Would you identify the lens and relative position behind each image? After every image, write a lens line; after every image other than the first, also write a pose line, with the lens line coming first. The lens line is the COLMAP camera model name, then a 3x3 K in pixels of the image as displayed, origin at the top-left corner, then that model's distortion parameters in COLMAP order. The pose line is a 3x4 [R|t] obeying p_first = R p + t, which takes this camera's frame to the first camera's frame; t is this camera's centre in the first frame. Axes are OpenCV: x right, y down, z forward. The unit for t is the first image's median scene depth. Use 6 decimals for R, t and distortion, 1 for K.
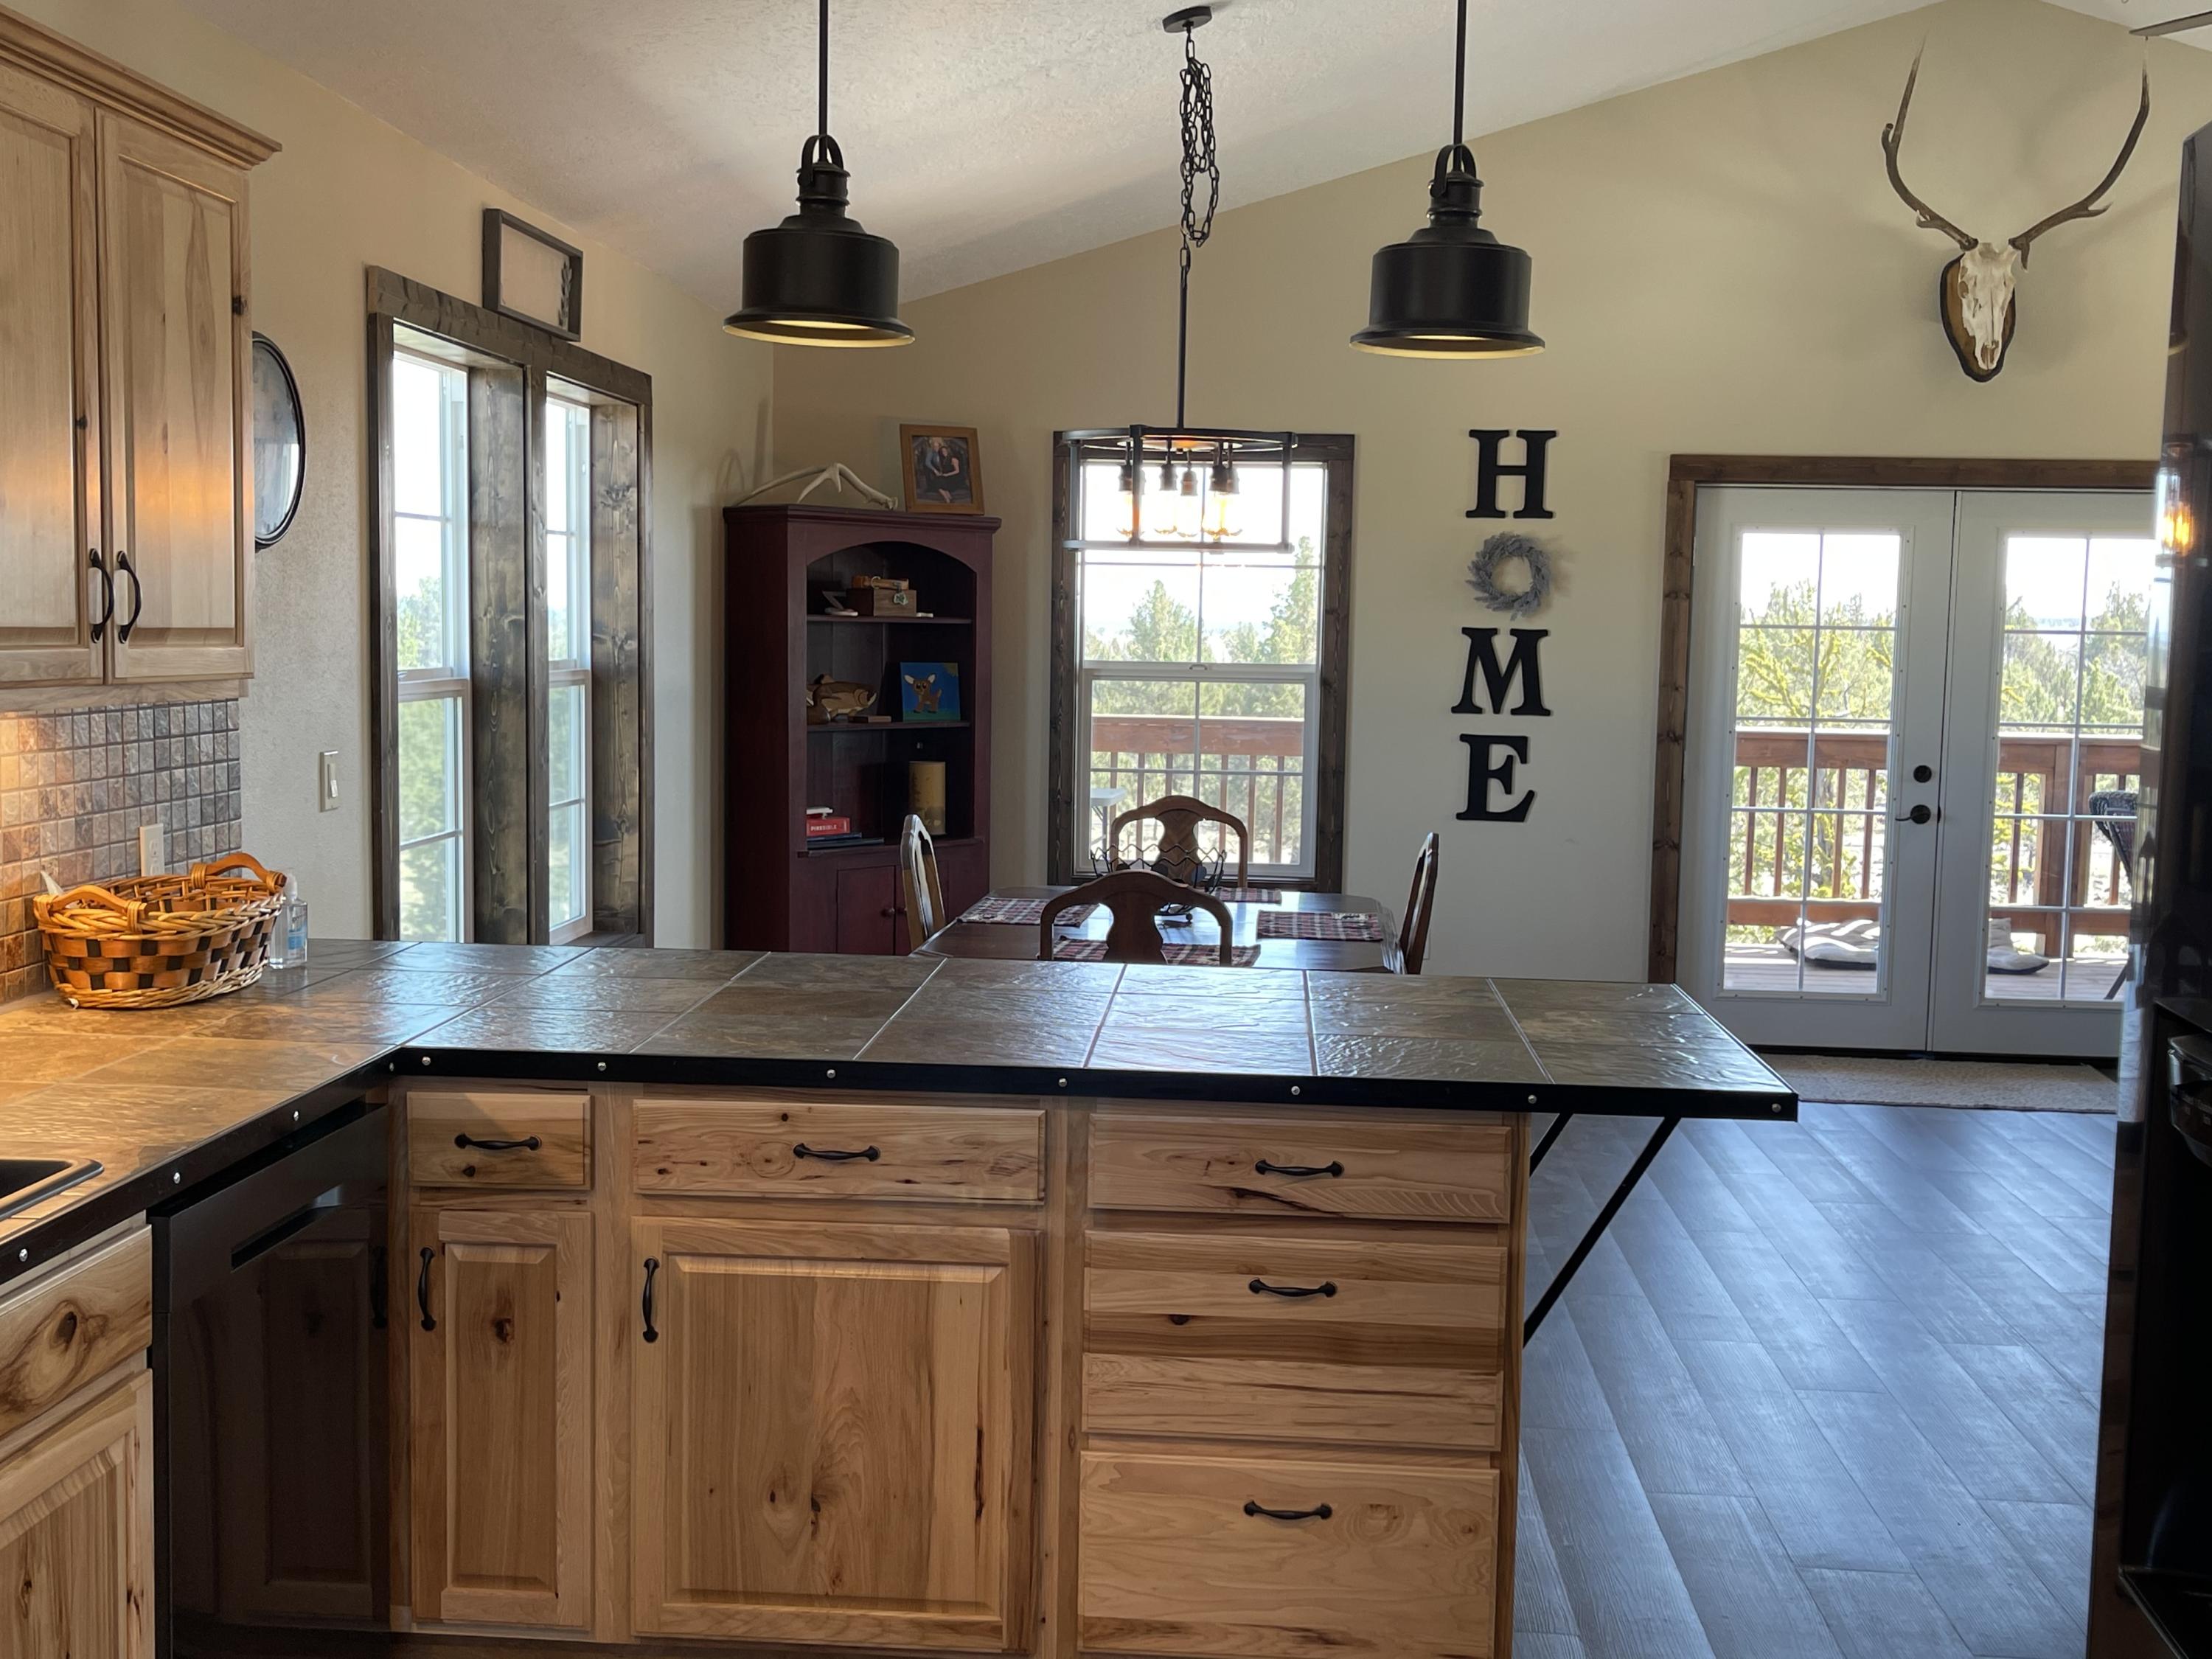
lens RADIAL K [[2326.7, 0, 1105.8], [0, 2326.7, 831.0], [0, 0, 1]] dist [0.065322, 0.000000]
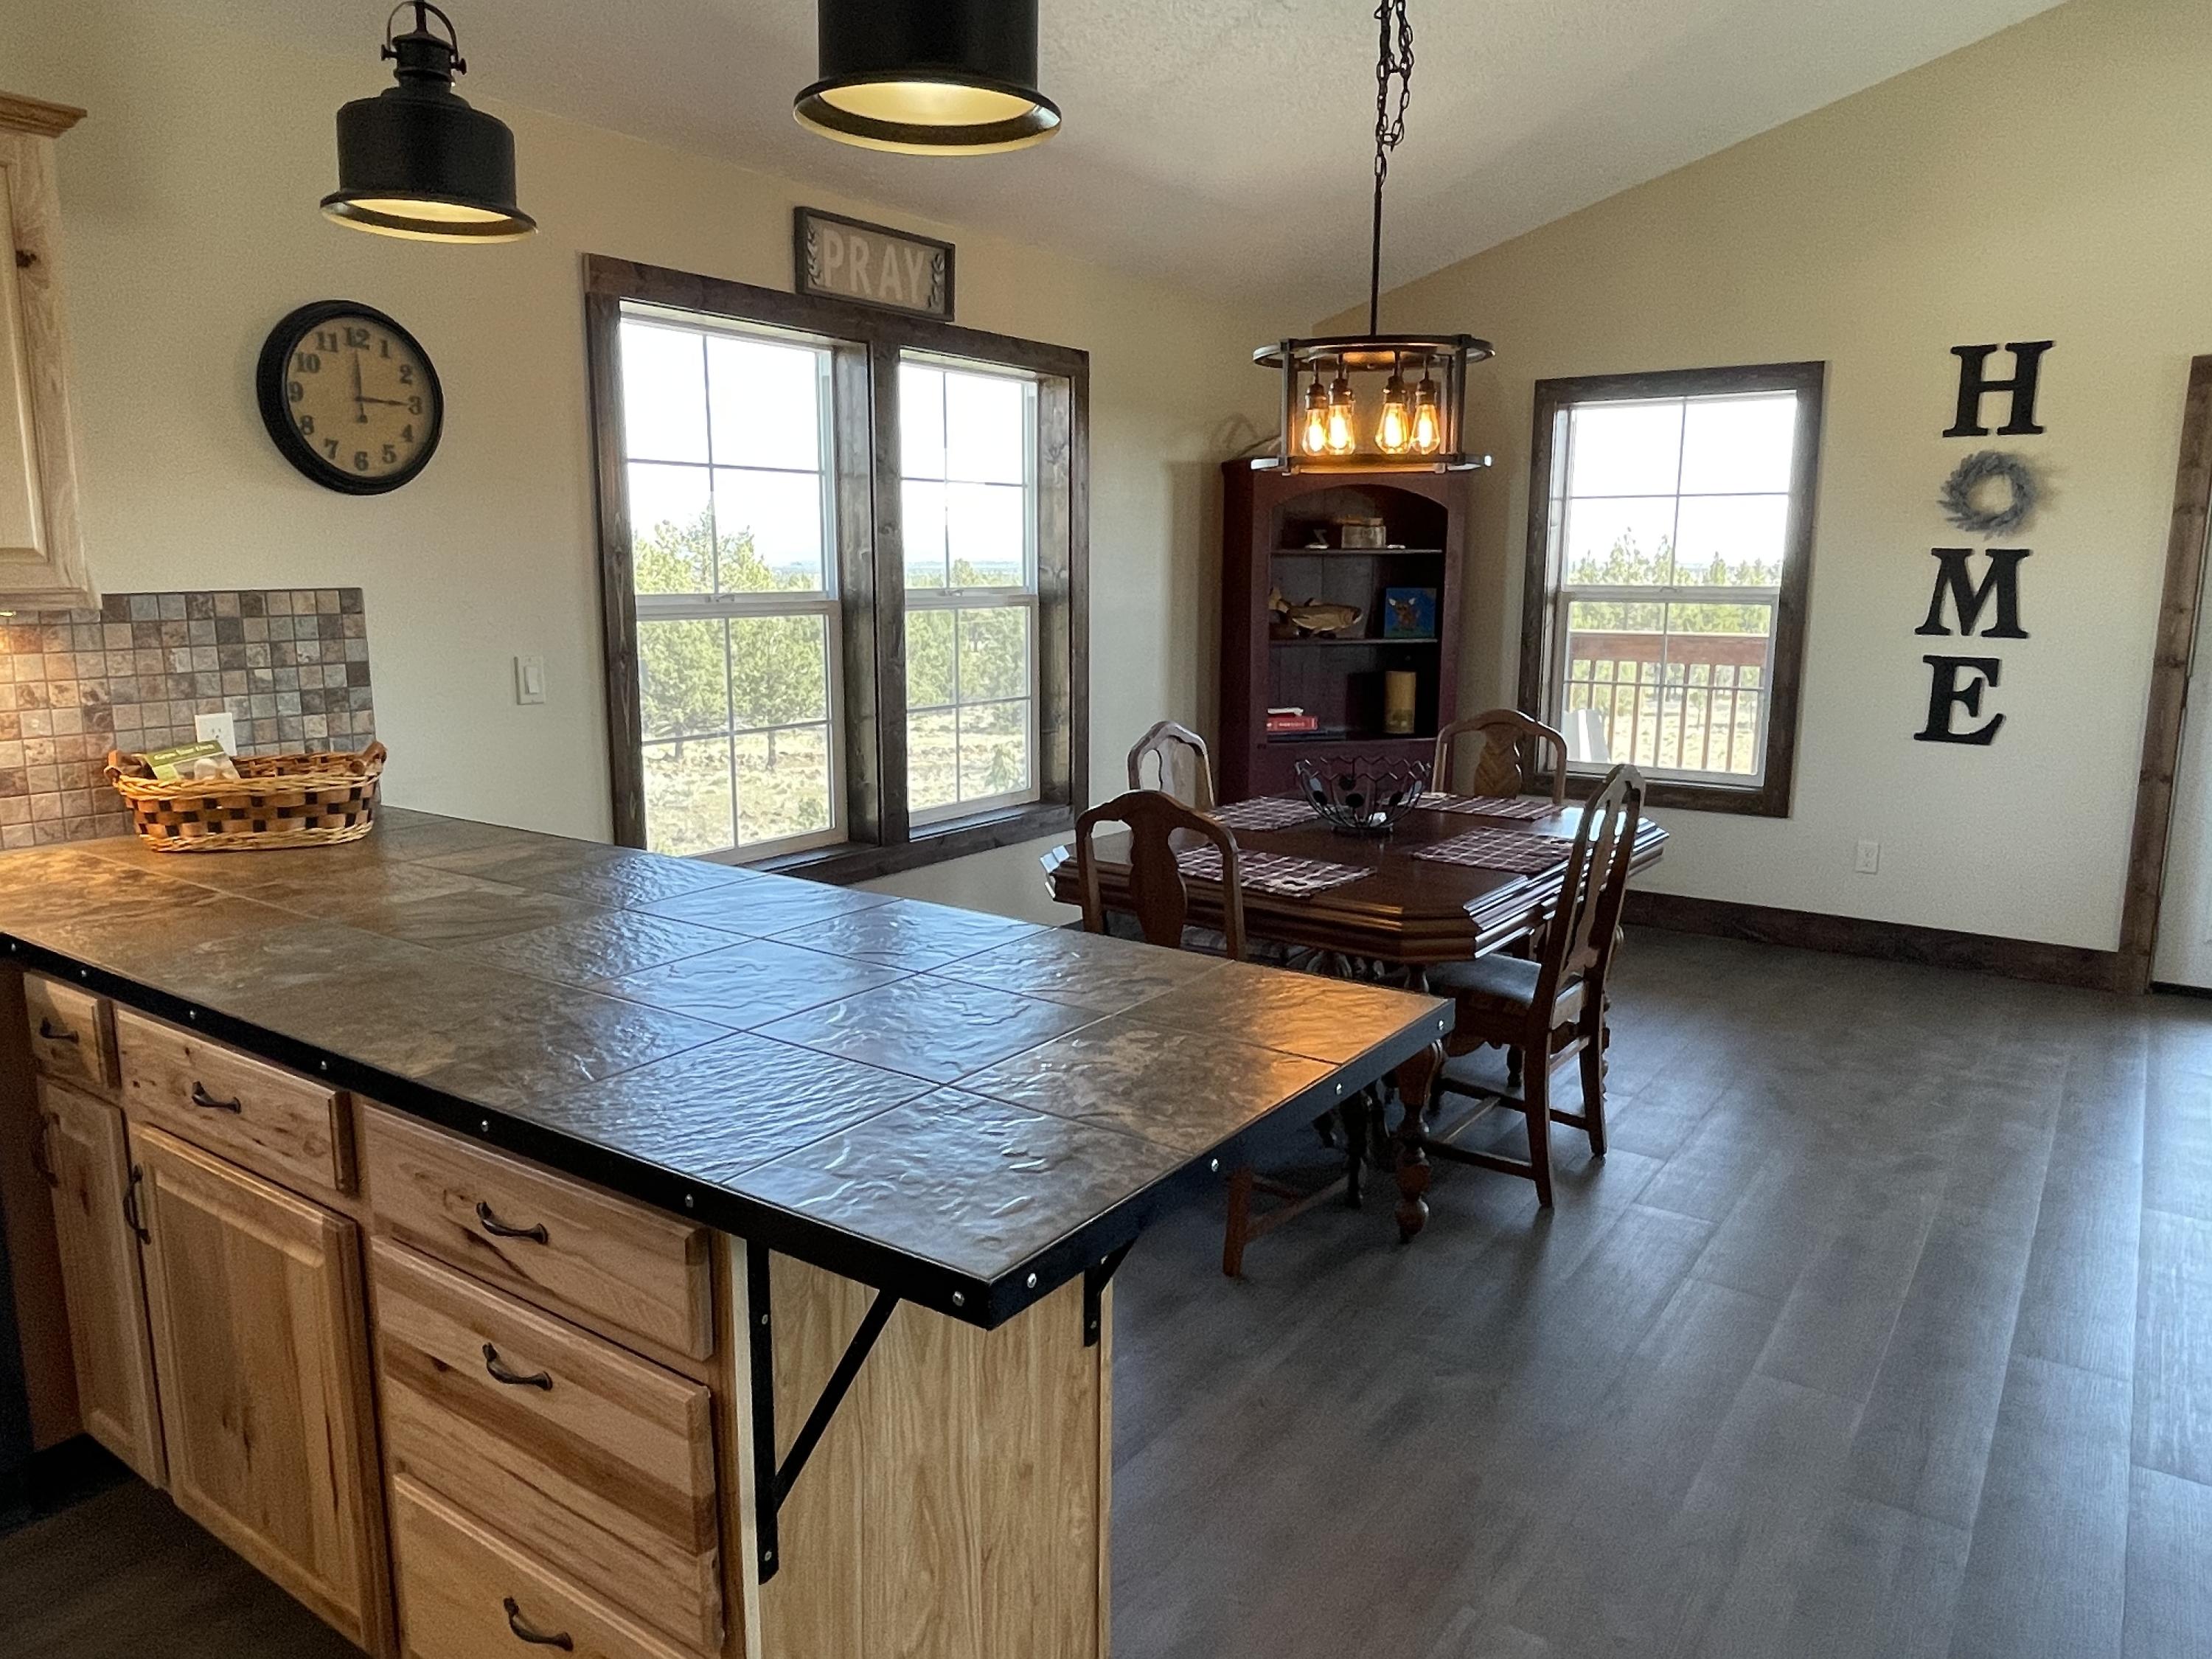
lens RADIAL K [[1487.6, 0, 1099.1], [0, 1487.6, 832.0], [0, 0, 1]] dist [0.005026, -0.019732]
pose [[0.854657, 0.076232, -0.513566, 0.185831], [-0.033103, 0.995150, 0.092630, -0.013374], [0.518136, -0.062166, 0.853036, 0.261549]]
